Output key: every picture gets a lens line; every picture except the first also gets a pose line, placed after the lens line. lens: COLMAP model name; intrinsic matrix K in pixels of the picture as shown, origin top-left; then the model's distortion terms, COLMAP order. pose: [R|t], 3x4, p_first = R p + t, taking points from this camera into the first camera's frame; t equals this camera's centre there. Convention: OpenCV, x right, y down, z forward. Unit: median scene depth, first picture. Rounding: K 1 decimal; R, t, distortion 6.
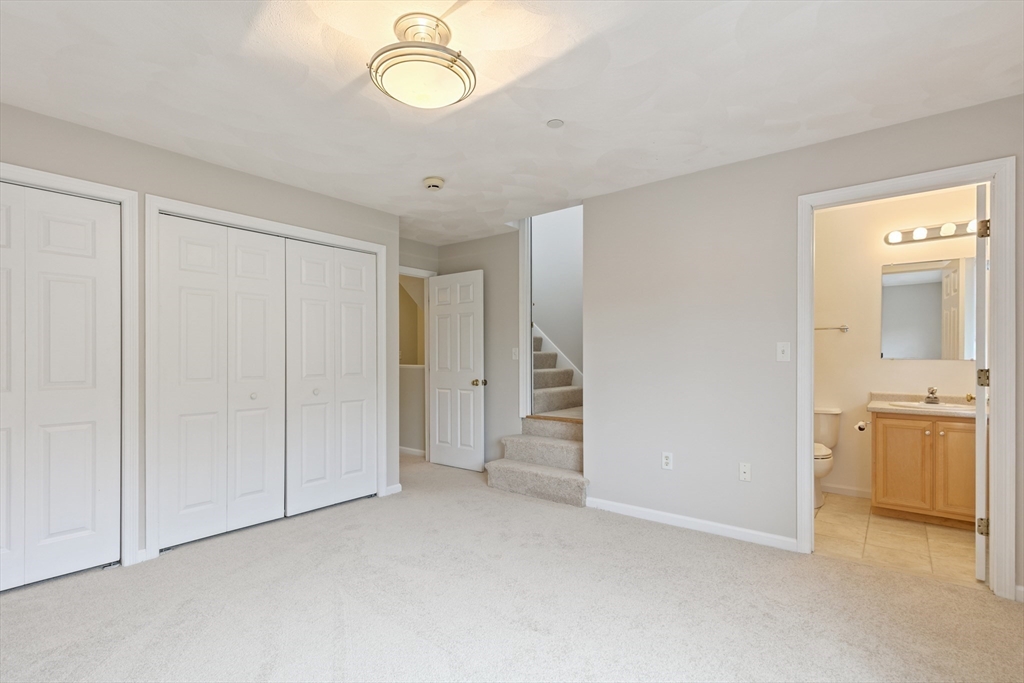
lens RADIAL K [[472.1, 0, 511.4], [0, 472.1, 358.2], [0, 0, 1]] dist [0.007952, 0.000112]
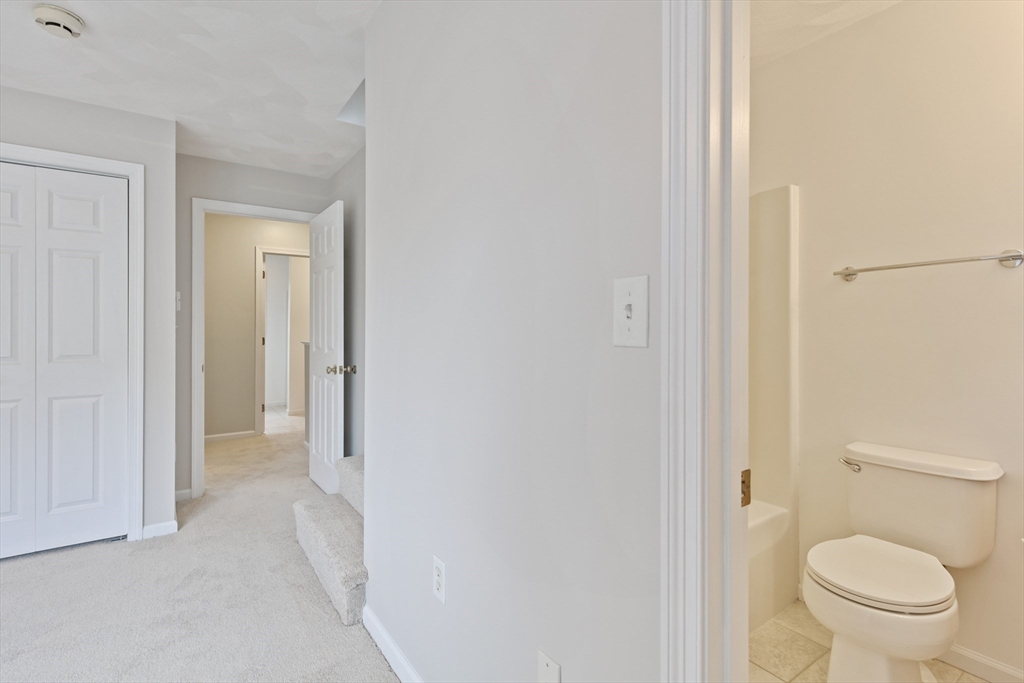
lens RADIAL K [[466.3, 0, 508.3], [0, 466.3, 330.9], [0, 0, 1]] dist [0.012382, 0.000352]
pose [[0.957556, 0.000475, -0.288247, 0.422807], [-0.001796, 0.999989, -0.004317, -0.000337], [0.288242, 0.004651, 0.957546, 0.517076]]
